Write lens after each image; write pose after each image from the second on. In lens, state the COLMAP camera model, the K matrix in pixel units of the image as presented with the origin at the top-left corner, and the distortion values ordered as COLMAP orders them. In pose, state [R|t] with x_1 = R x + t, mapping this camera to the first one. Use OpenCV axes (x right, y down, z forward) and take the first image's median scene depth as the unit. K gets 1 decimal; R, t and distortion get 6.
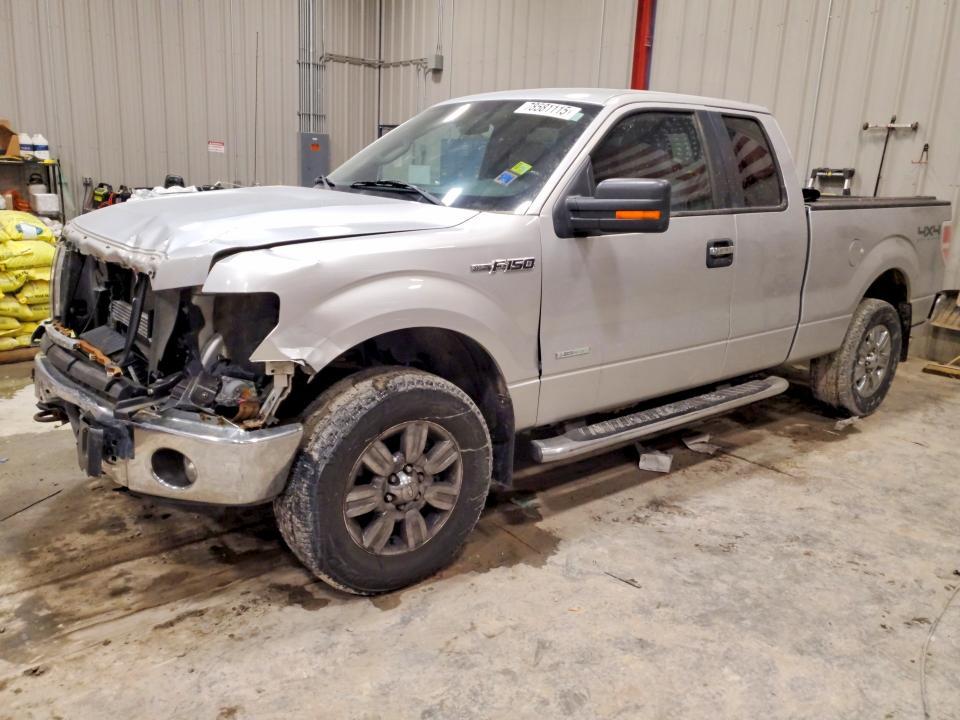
lens RADIAL K [[764.3, 0, 480.0], [0, 764.3, 360.0], [0, 0, 1]] dist [-0.000574, -0.003269]
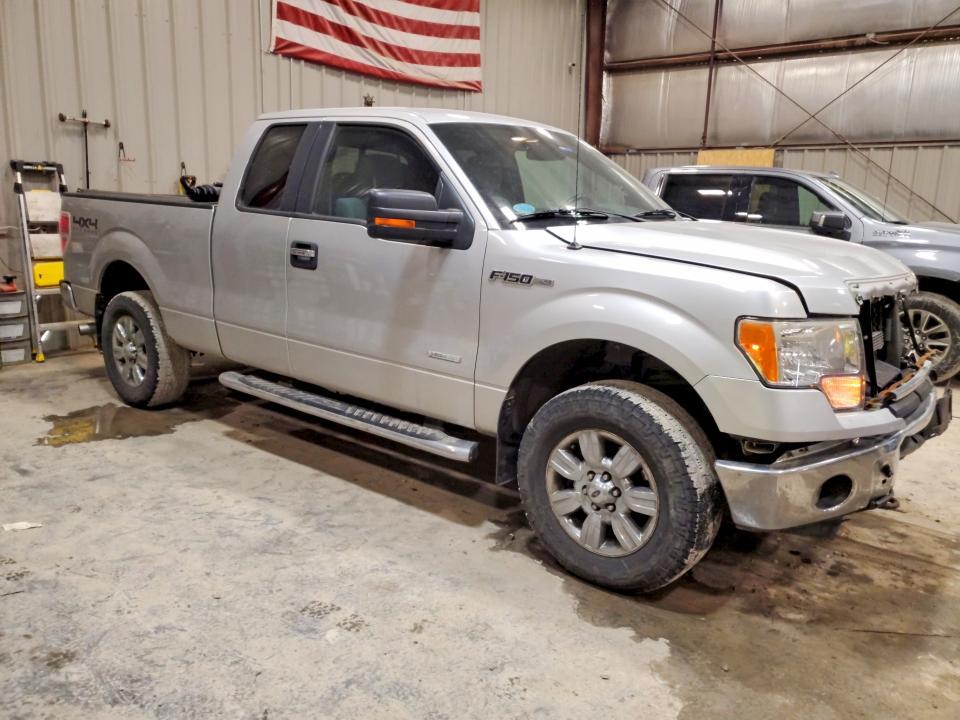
lens RADIAL K [[766.8, 0, 480.0], [0, 766.8, 360.0], [0, 0, 1]] dist [-0.004692, 0.041243]
pose [[-0.217187, -0.258017, 0.941412, -1.307753], [0.189471, 0.934948, 0.299956, -0.469416], [-0.957565, 0.243517, -0.154172, 1.590748]]
